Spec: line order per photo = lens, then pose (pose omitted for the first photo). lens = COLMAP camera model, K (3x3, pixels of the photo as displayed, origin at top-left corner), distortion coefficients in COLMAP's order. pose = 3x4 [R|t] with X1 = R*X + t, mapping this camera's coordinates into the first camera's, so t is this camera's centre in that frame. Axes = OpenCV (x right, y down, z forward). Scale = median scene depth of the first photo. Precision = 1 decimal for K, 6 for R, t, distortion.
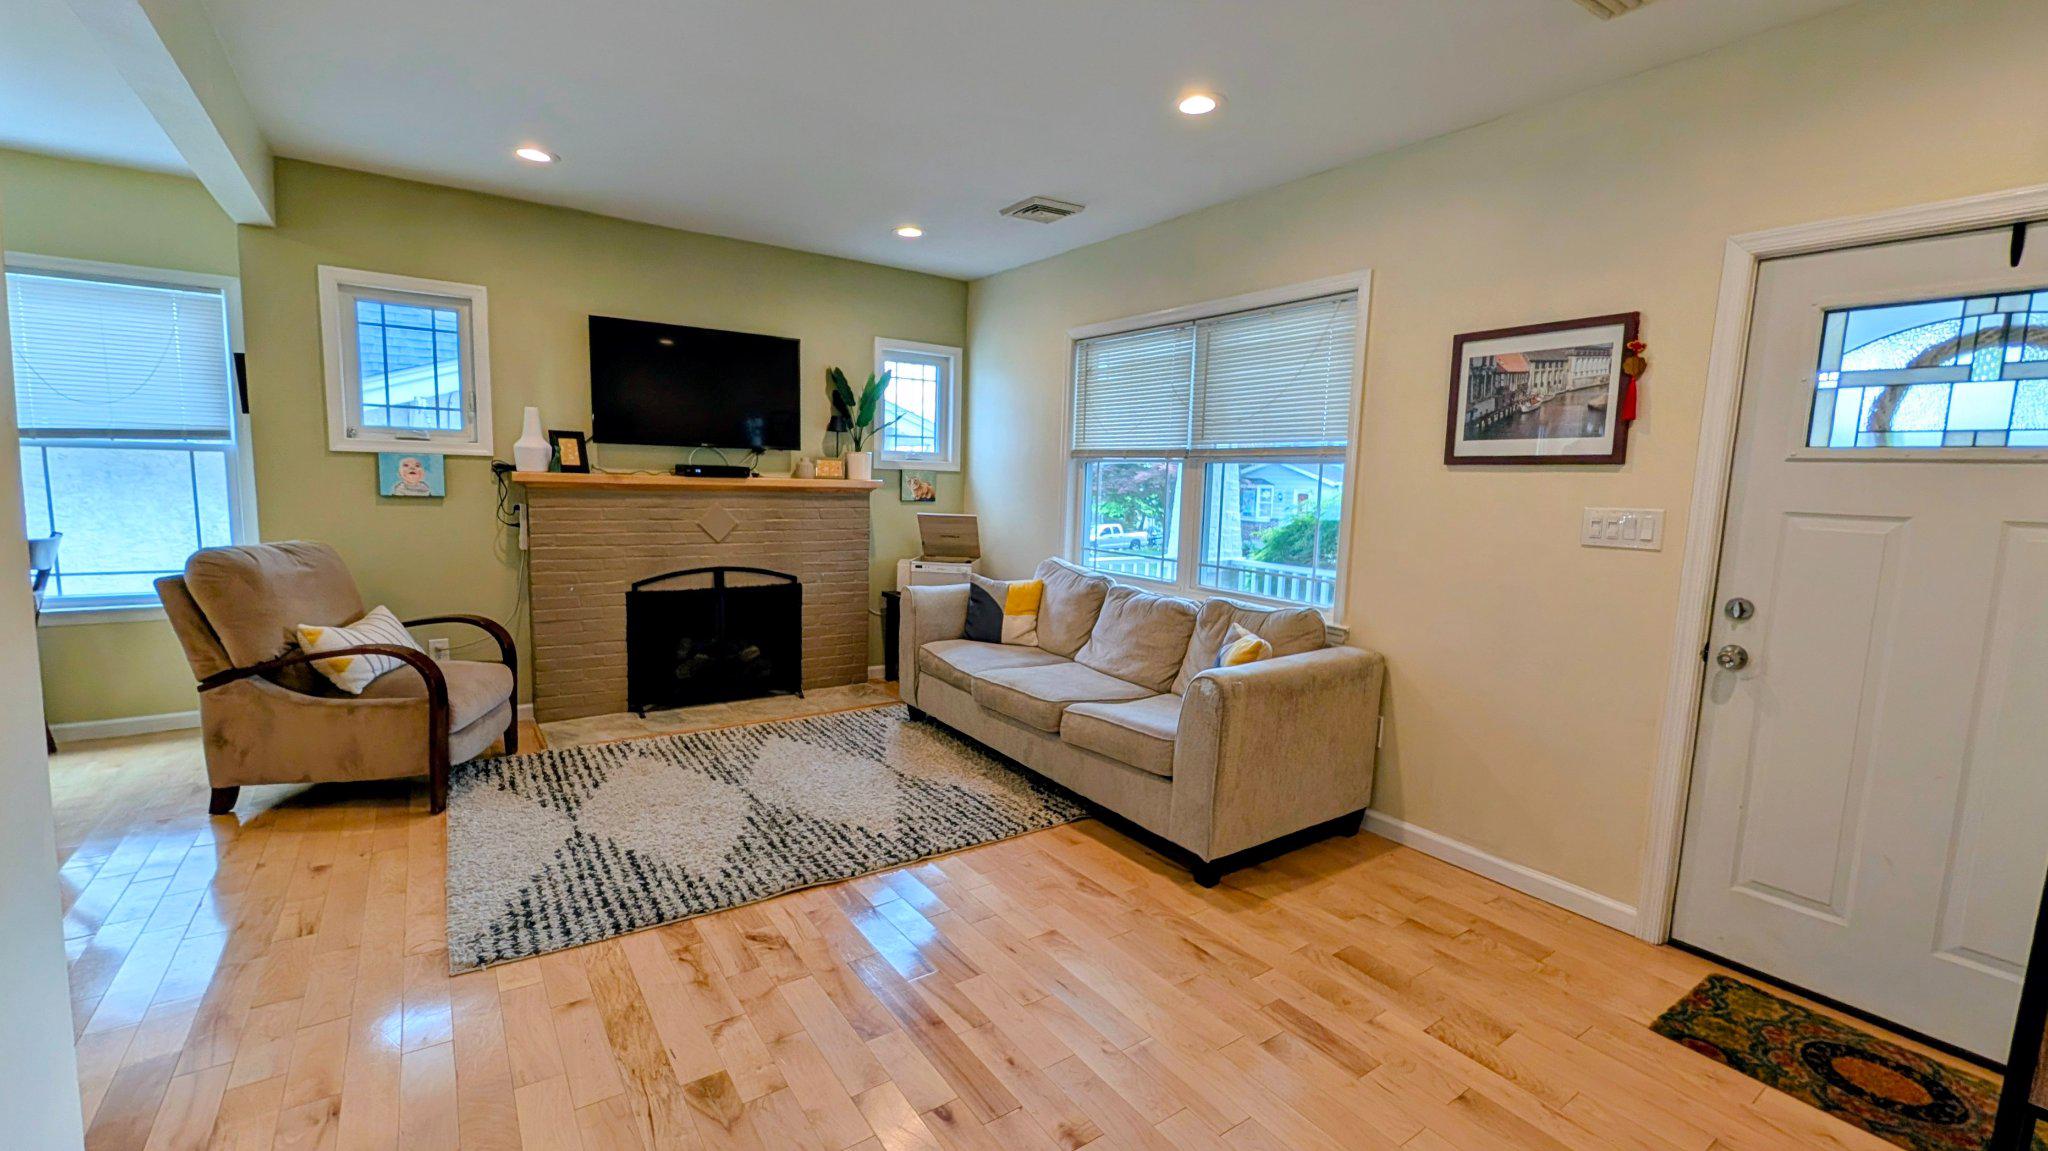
lens RADIAL K [[850.7, 0, 1020.0], [0, 850.7, 576.7], [0, 0, 1]] dist [-0.001573, -0.000090]
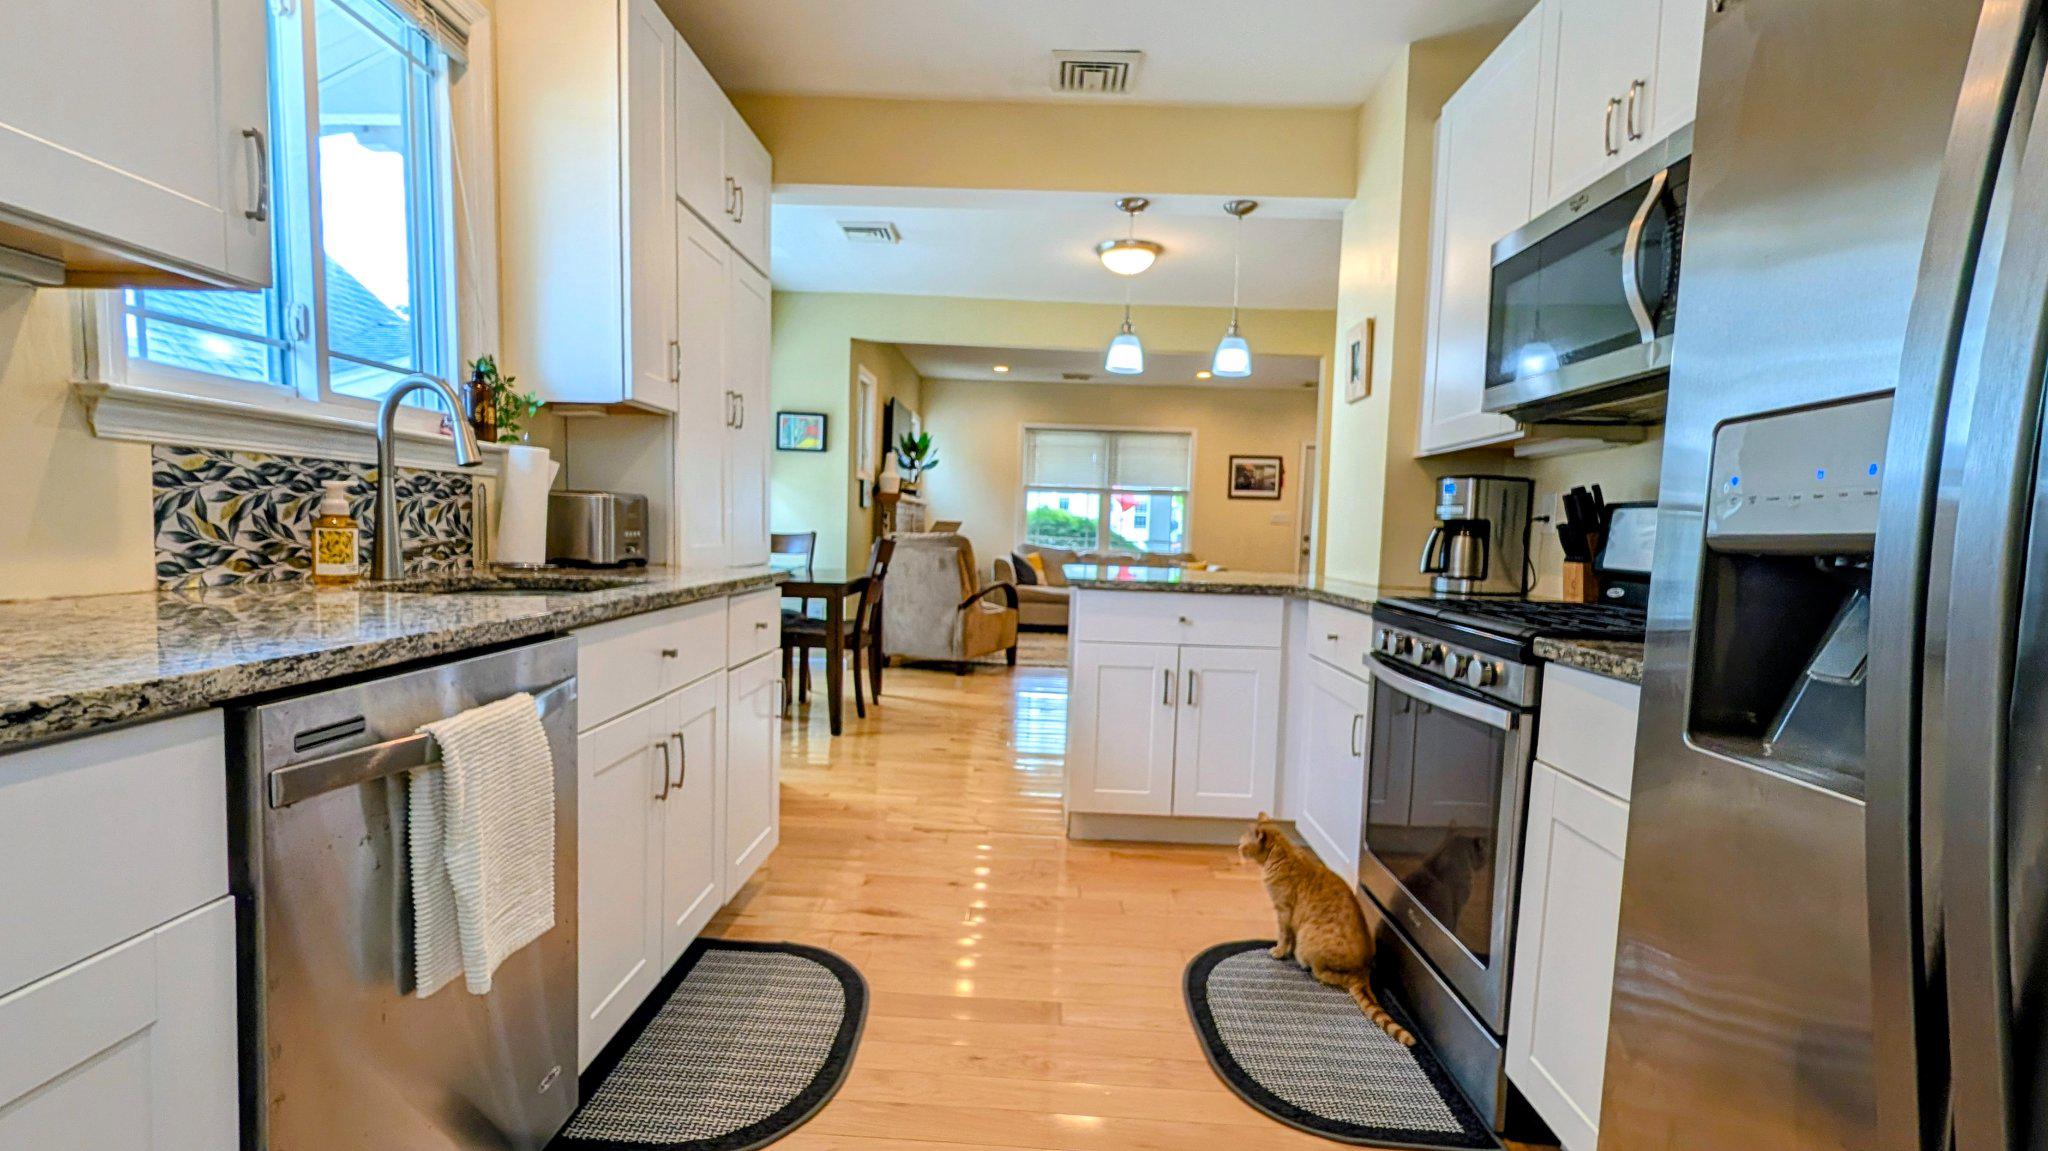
lens RADIAL K [[850.7, 0, 1020.0], [0, 850.7, 576.7], [0, 0, 1]] dist [-0.001573, -0.000090]
pose [[0.601238, -0.063231, 0.796564, -1.815024], [0.077940, 0.996751, 0.020294, 0.018670], [-0.795260, 0.049883, 0.604213, -0.158089]]
